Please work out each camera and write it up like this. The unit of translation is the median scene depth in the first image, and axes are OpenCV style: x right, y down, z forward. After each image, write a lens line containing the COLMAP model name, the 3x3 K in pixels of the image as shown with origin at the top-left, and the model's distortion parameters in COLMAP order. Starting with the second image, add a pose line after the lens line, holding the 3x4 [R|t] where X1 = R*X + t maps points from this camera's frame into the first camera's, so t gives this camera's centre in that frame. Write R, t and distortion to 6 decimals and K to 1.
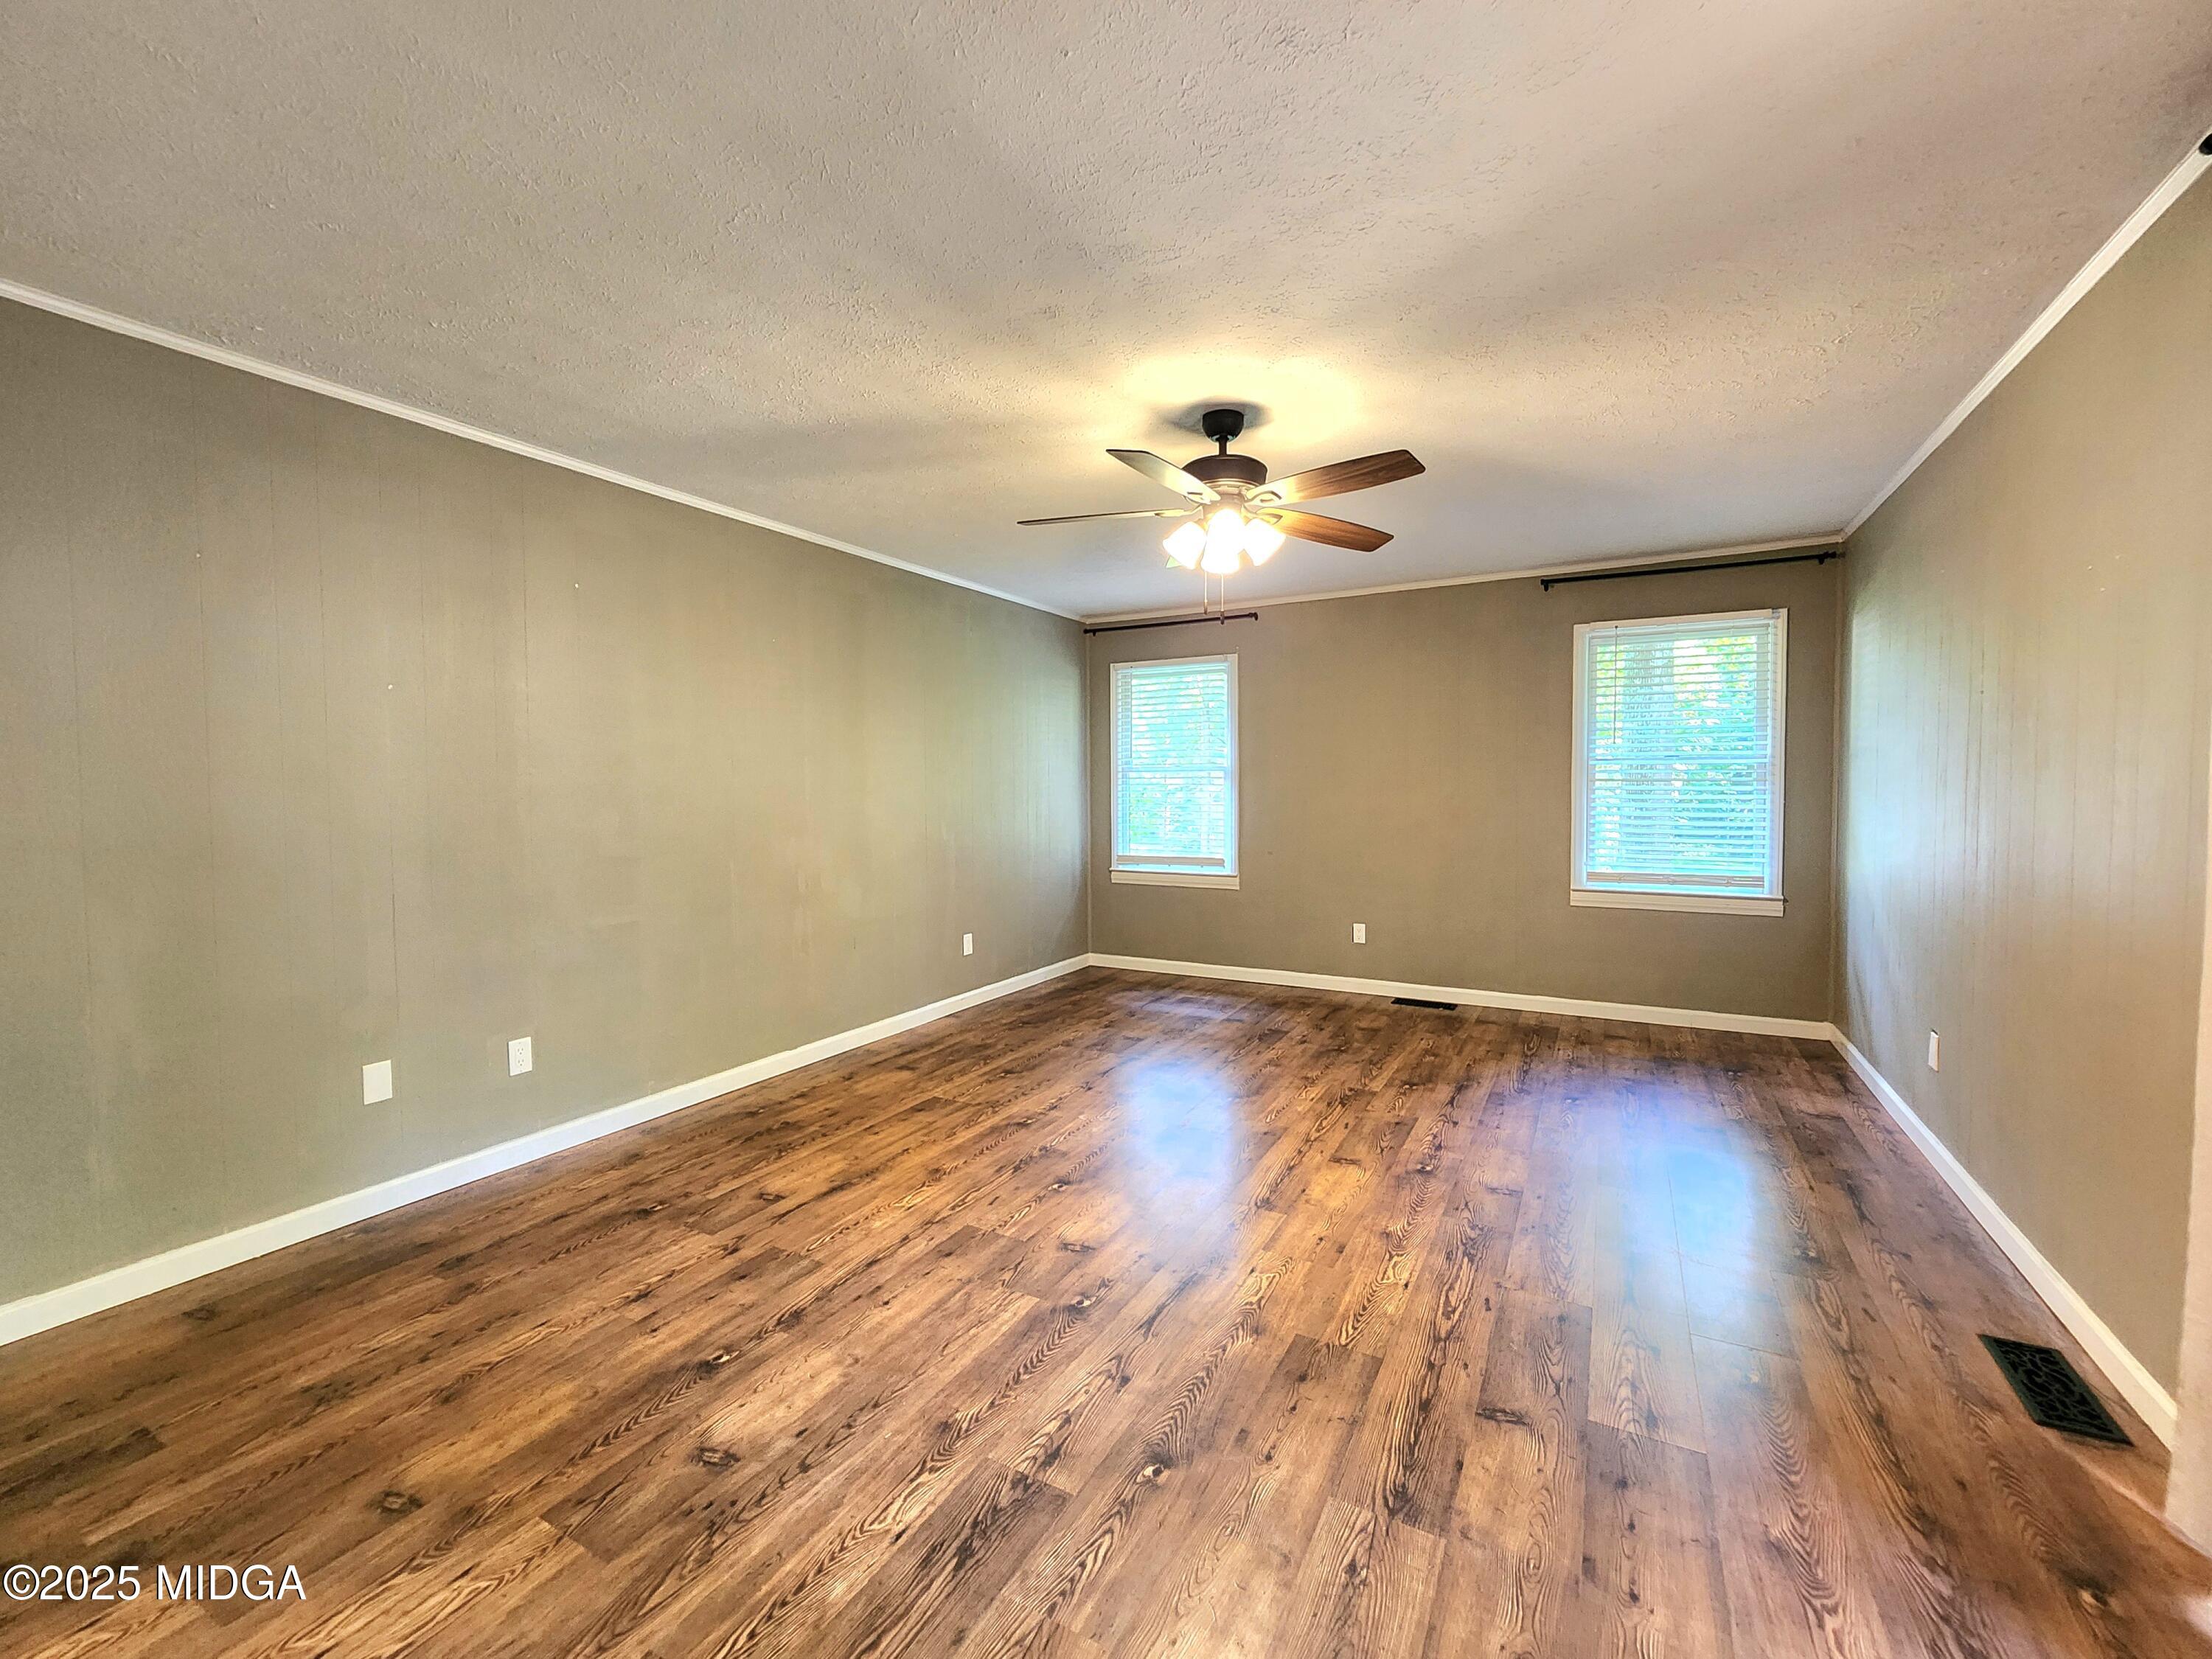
lens RADIAL K [[907.2, 0, 1113.1], [0, 907.2, 818.5], [0, 0, 1]] dist [-0.000727, -0.000343]
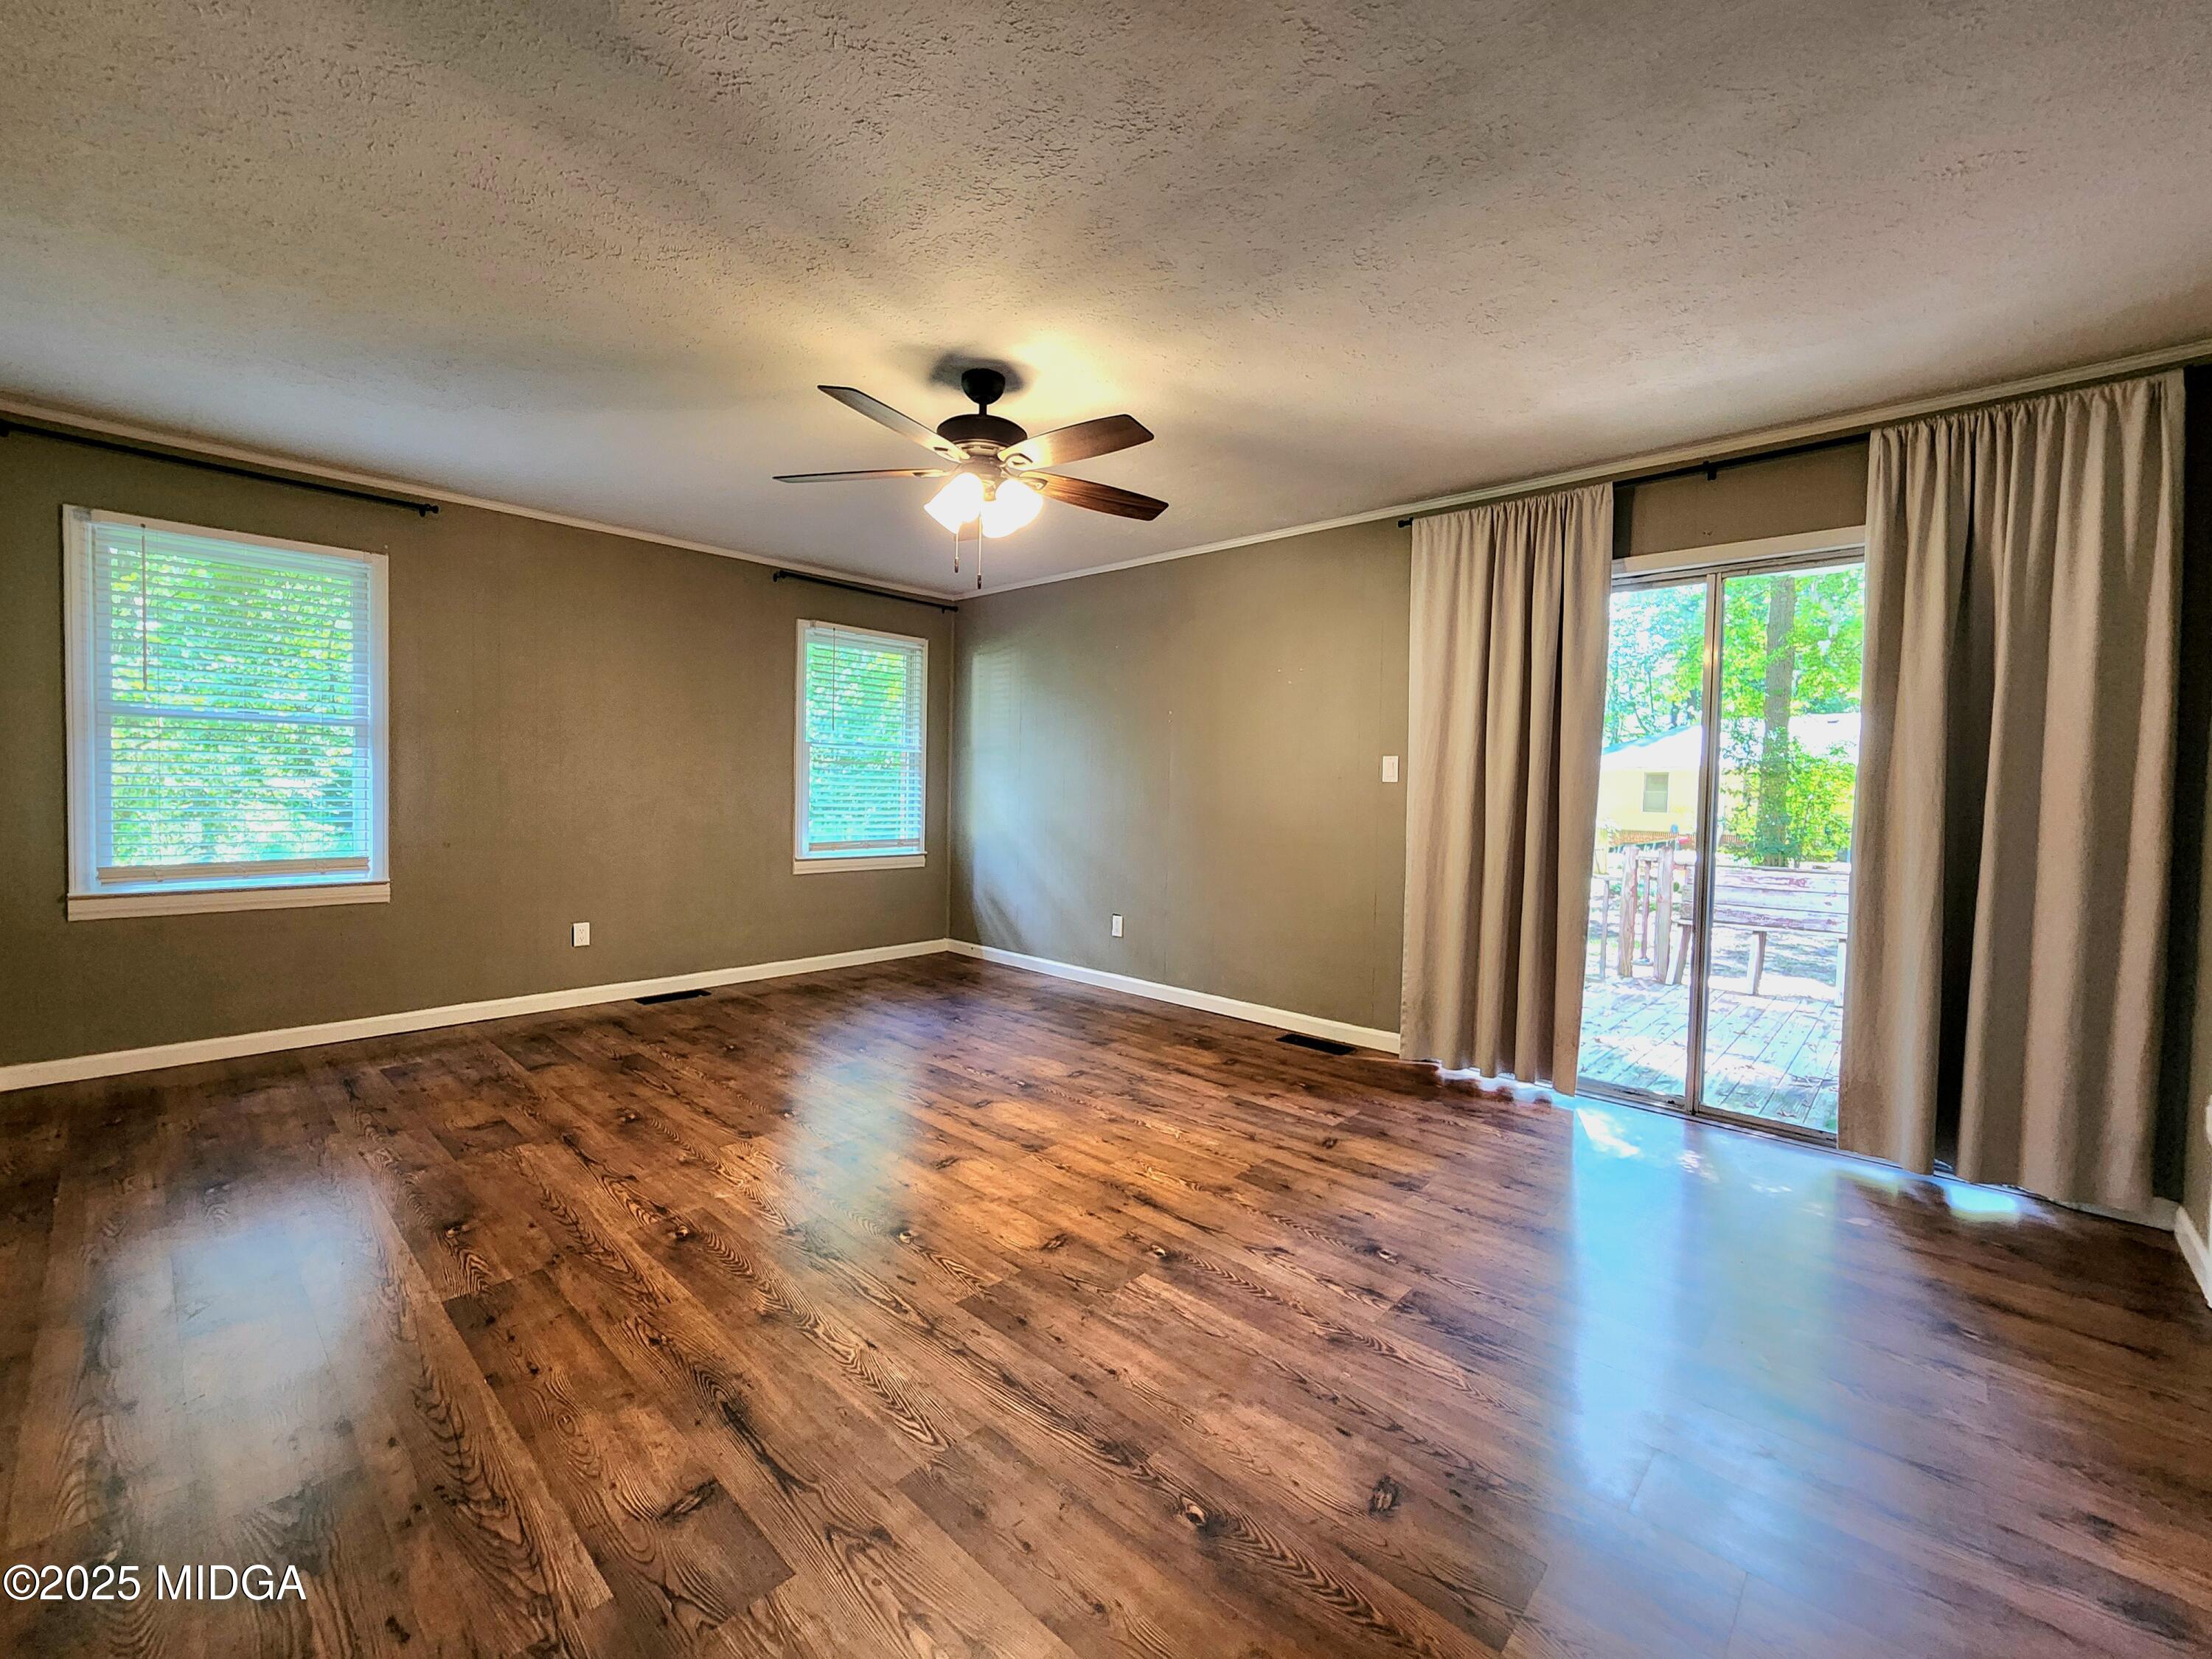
lens RADIAL K [[907.2, 0, 1113.1], [0, 907.2, 818.5], [0, 0, 1]] dist [-0.000727, -0.000343]
pose [[0.239674, -0.024434, 0.970546, -0.864870], [0.011912, 0.999682, 0.022226, 0.015648], [-0.970780, 0.006234, 0.239889, 0.672038]]
